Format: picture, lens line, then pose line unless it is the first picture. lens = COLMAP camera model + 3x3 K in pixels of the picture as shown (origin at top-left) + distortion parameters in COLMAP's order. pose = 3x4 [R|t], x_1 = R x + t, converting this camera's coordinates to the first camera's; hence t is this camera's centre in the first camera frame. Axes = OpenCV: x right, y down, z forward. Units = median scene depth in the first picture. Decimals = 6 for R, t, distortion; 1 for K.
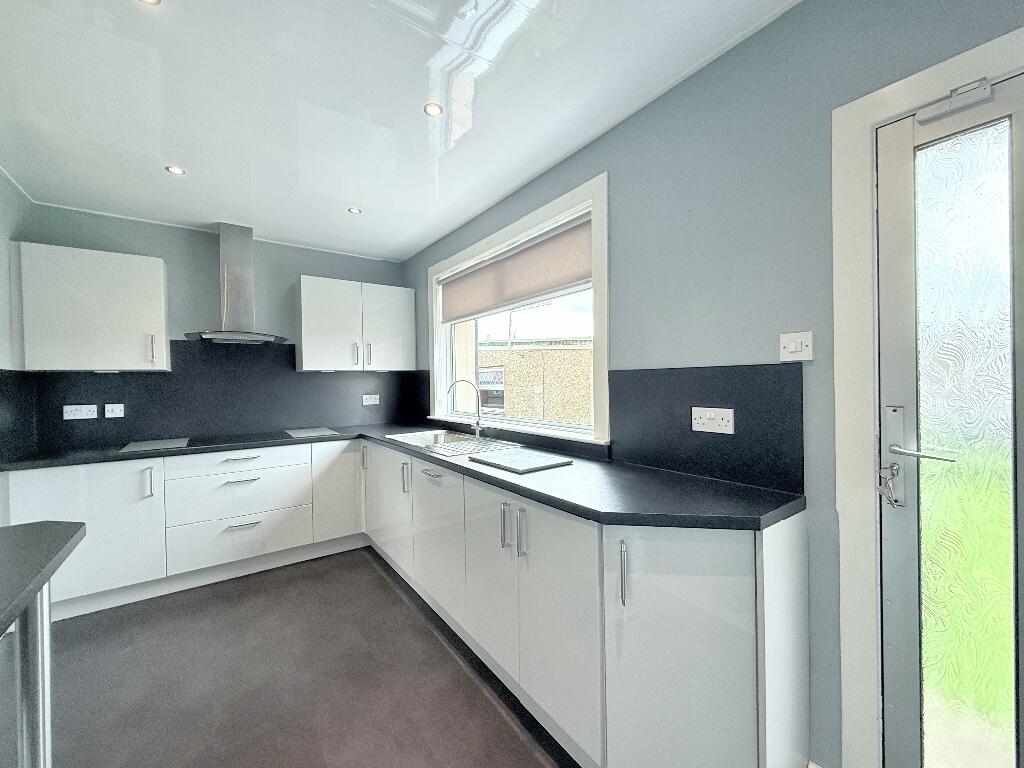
lens RADIAL K [[406.8, 0, 508.5], [0, 406.8, 385.5], [0, 0, 1]] dist [-0.001092, 0.000507]
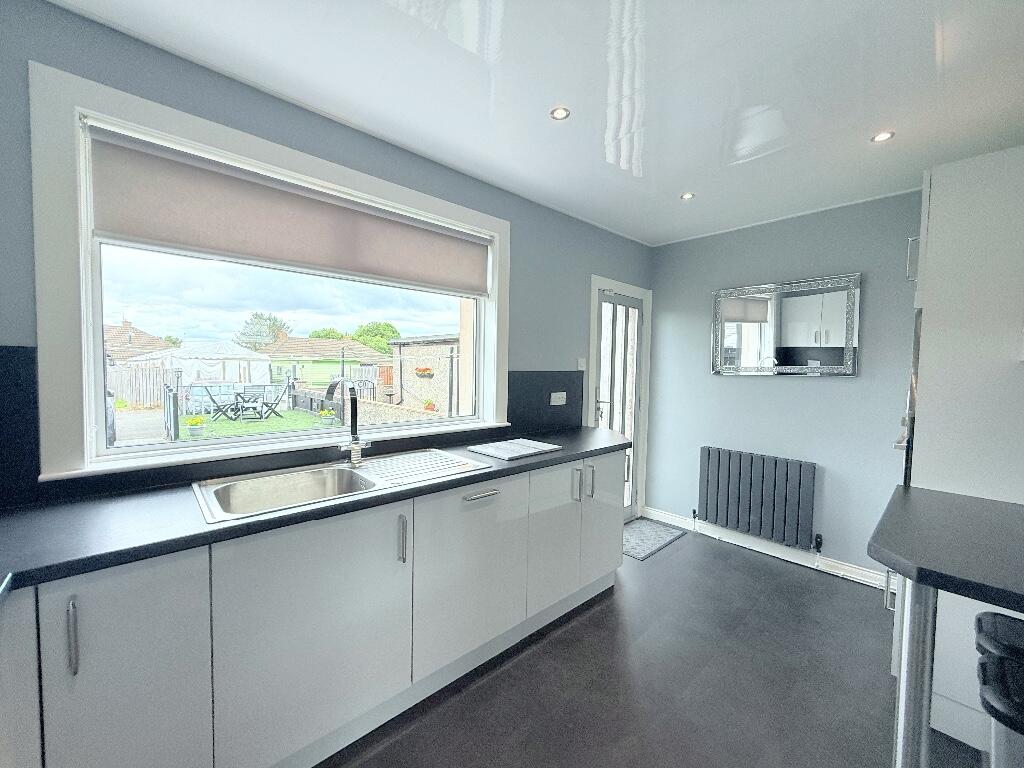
lens RADIAL K [[406.8, 0, 508.5], [0, 406.8, 385.5], [0, 0, 1]] dist [-0.001092, 0.000507]
pose [[-0.122701, -0.037183, 0.991747, -1.038342], [-0.010485, 0.999291, 0.036168, -0.035603], [-0.992388, -0.005960, -0.123004, 1.096398]]
